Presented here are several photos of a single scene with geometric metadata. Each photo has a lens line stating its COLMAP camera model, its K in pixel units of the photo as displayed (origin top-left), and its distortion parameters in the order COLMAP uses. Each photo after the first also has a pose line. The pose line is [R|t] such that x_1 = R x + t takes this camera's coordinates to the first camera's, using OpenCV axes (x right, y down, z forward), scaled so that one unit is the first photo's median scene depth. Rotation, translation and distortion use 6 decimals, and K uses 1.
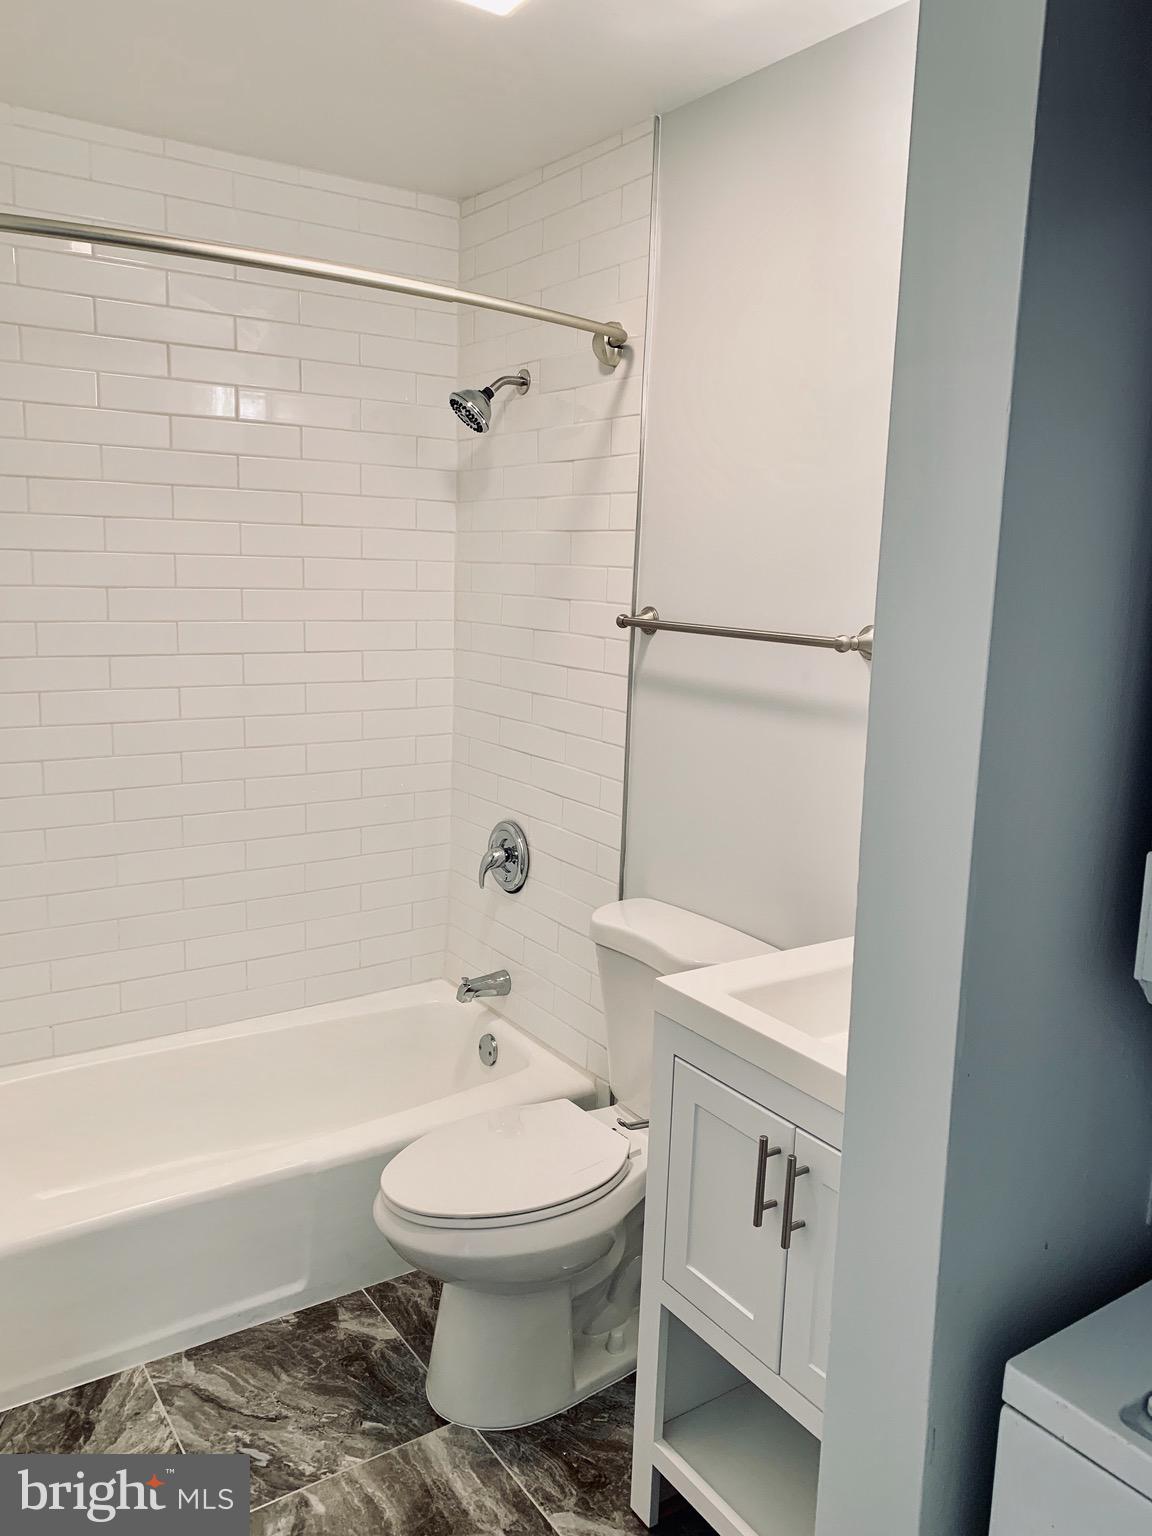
lens RADIAL K [[1185.3, 0, 576.8], [0, 1185.3, 750.9], [0, 0, 1]] dist [0.016013, -0.010358]
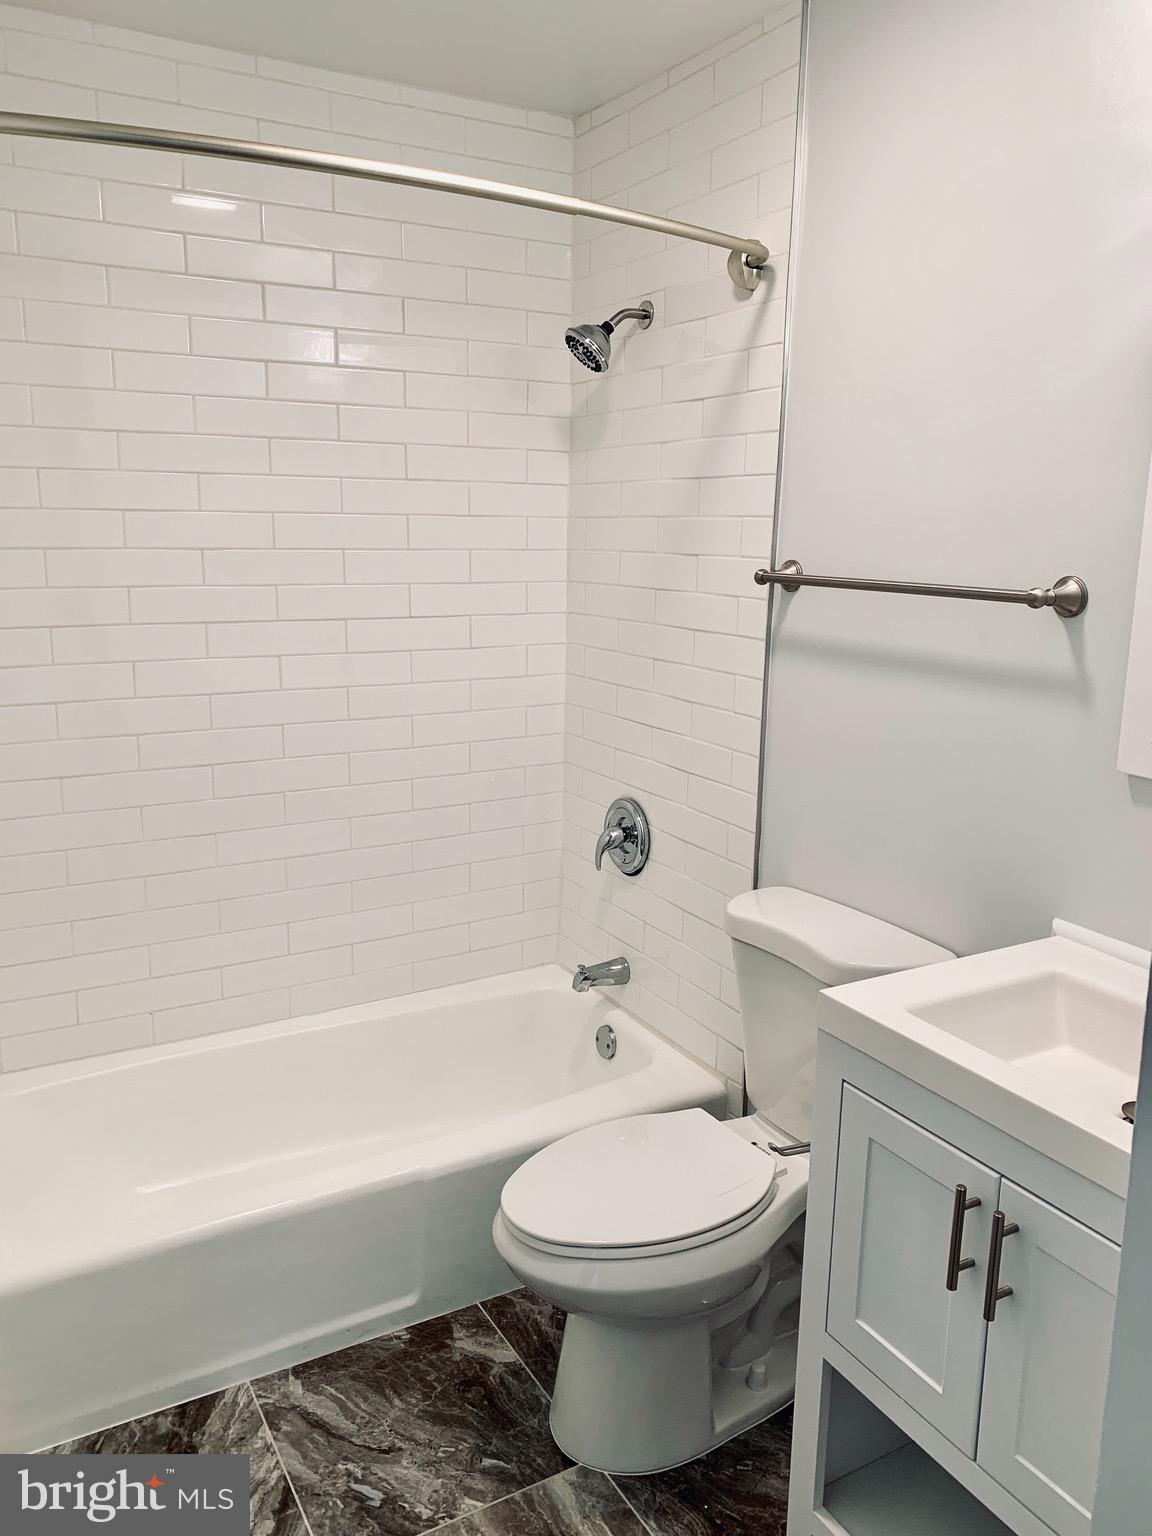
lens RADIAL K [[1184.1, 0, 573.8], [0, 1184.1, 750.2], [0, 0, 1]] dist [0.009918, -0.000421]
pose [[0.996682, -0.001044, -0.081382, -0.031465], [0.003361, 0.999593, 0.028341, -0.005305], [0.081319, -0.028520, 0.996280, 0.100408]]
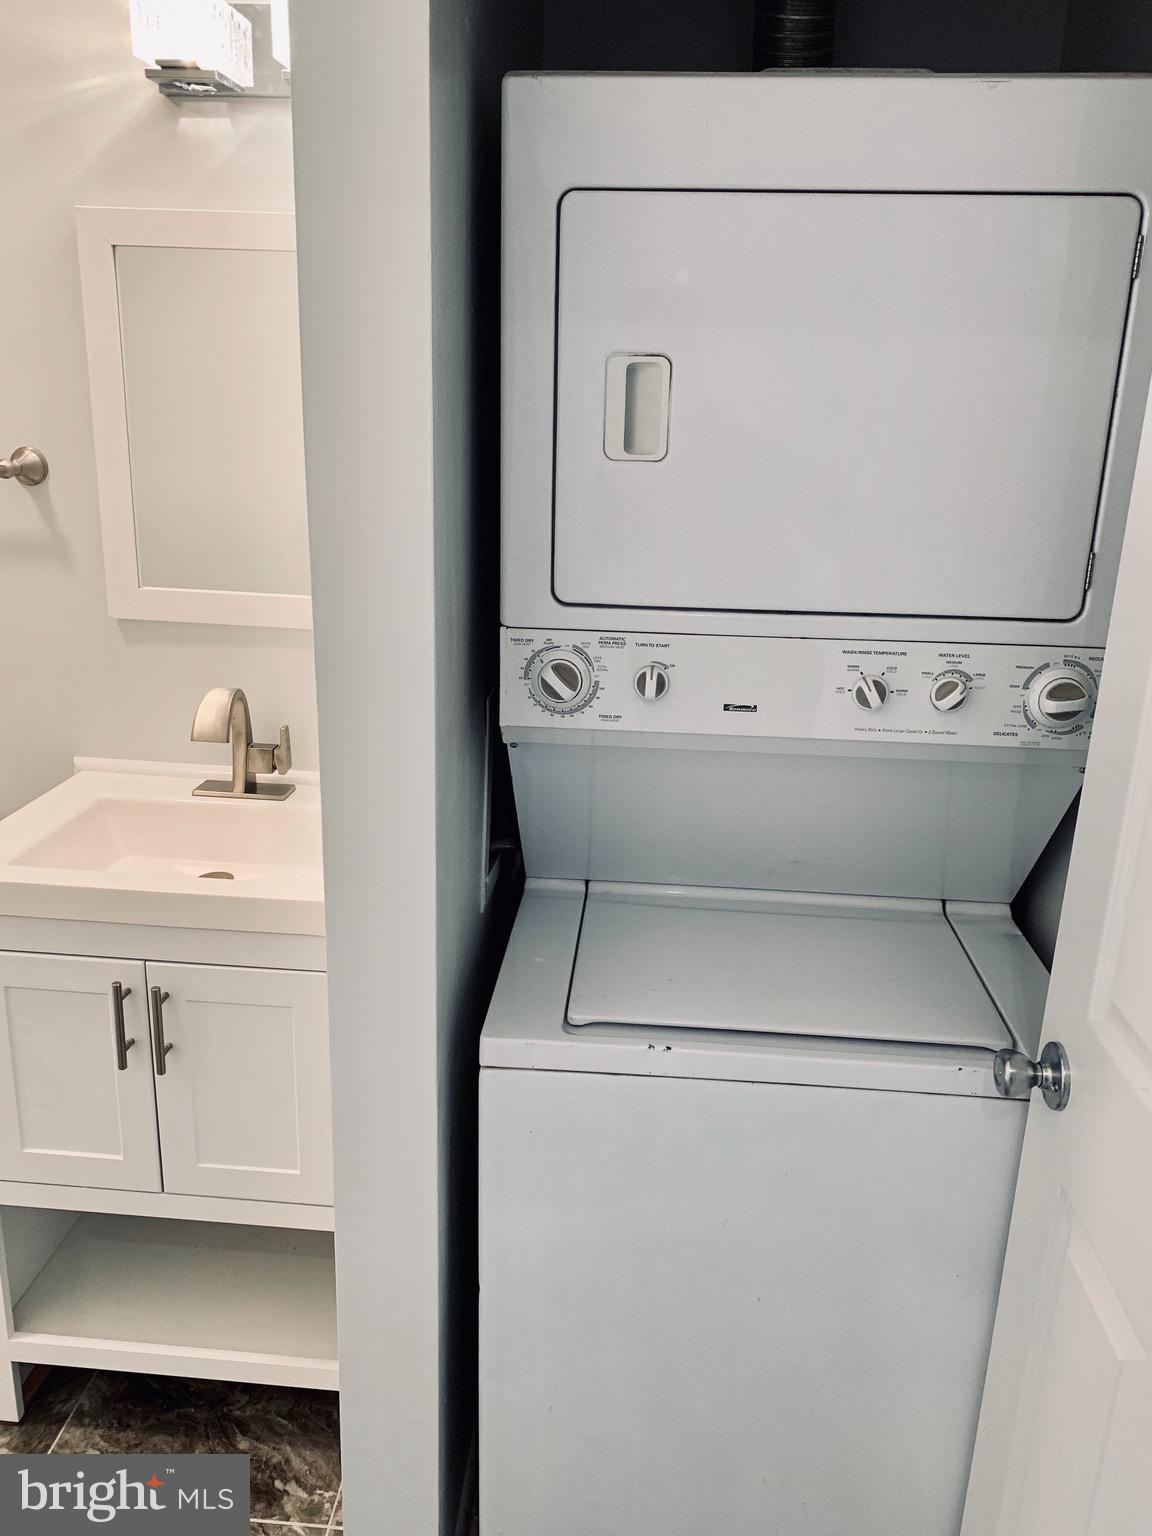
lens RADIAL K [[1185.3, 0, 576.8], [0, 1185.3, 750.9], [0, 0, 1]] dist [0.016013, -0.010358]
pose [[0.626060, -0.237624, 0.742686, -0.195238], [0.117602, 0.970316, 0.211320, -0.017815], [-0.770855, -0.044958, 0.635422, 0.055296]]
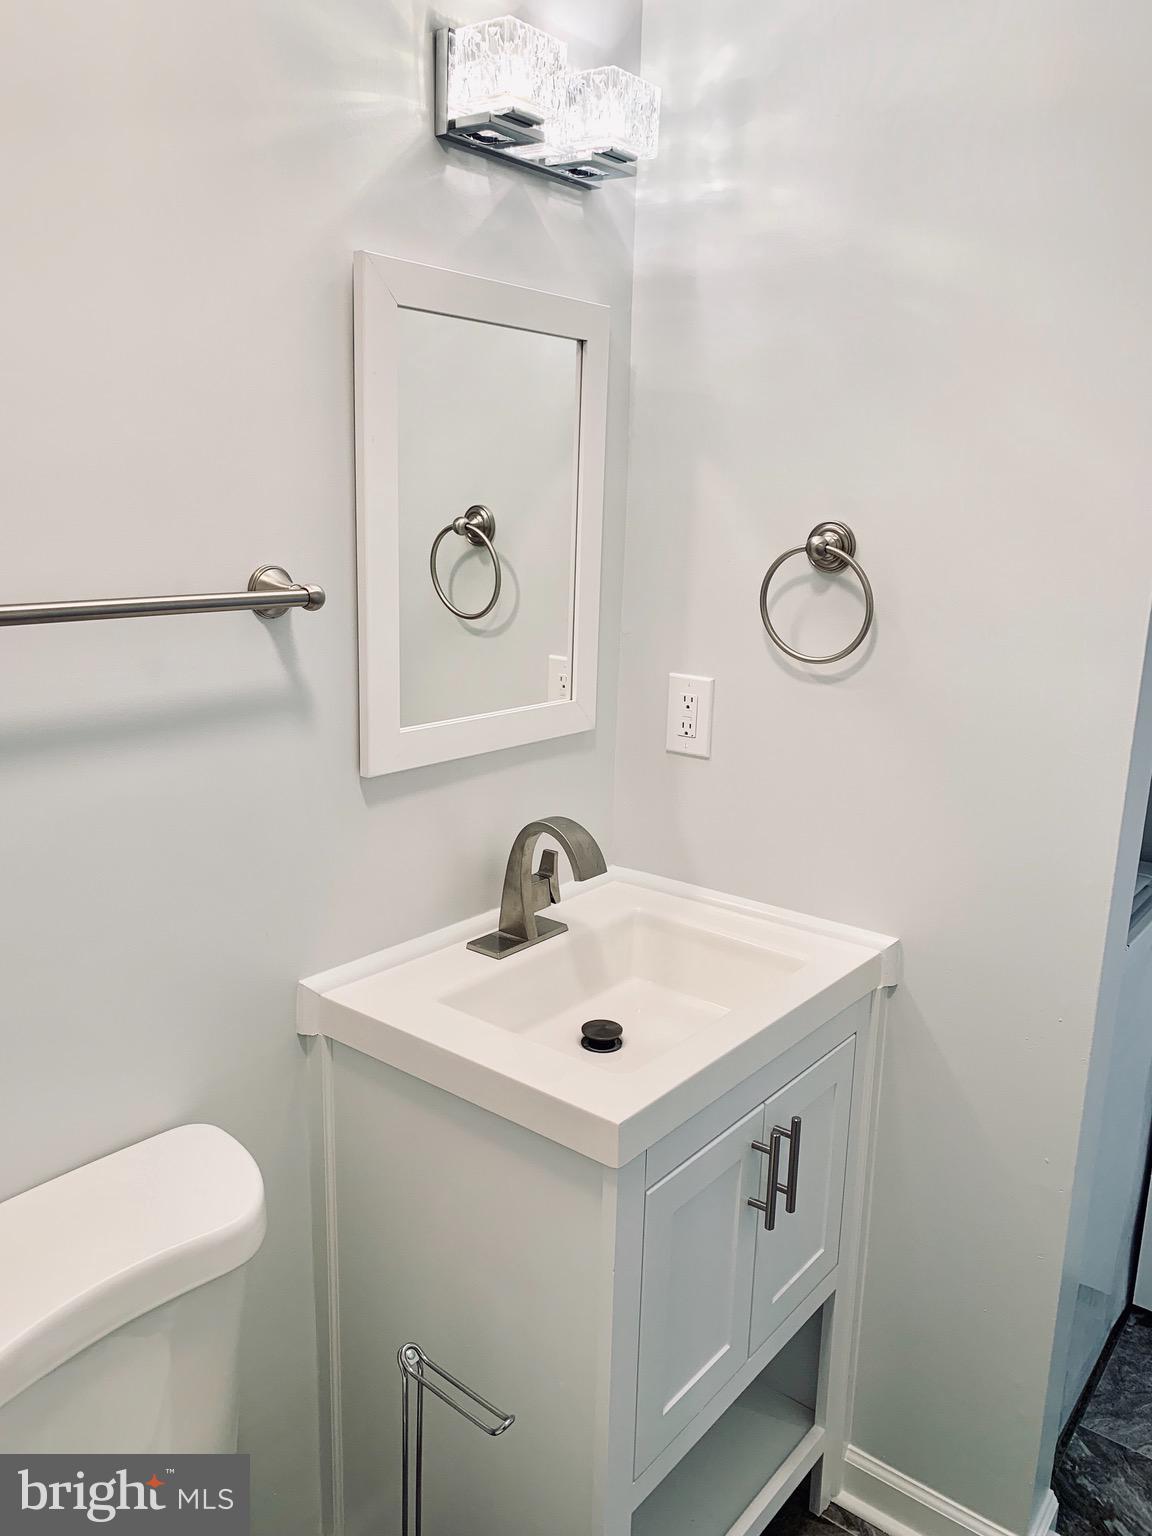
lens RADIAL K [[1168.0, 0, 576.0], [0, 1168.0, 768.0], [0, 0, 1]] dist [0.099352, 0.000661]
pose [[-0.301823, -0.223218, 0.926864, -0.383582], [0.171893, 0.943529, 0.283207, -0.134330], [-0.937740, 0.244799, -0.246409, 0.875511]]
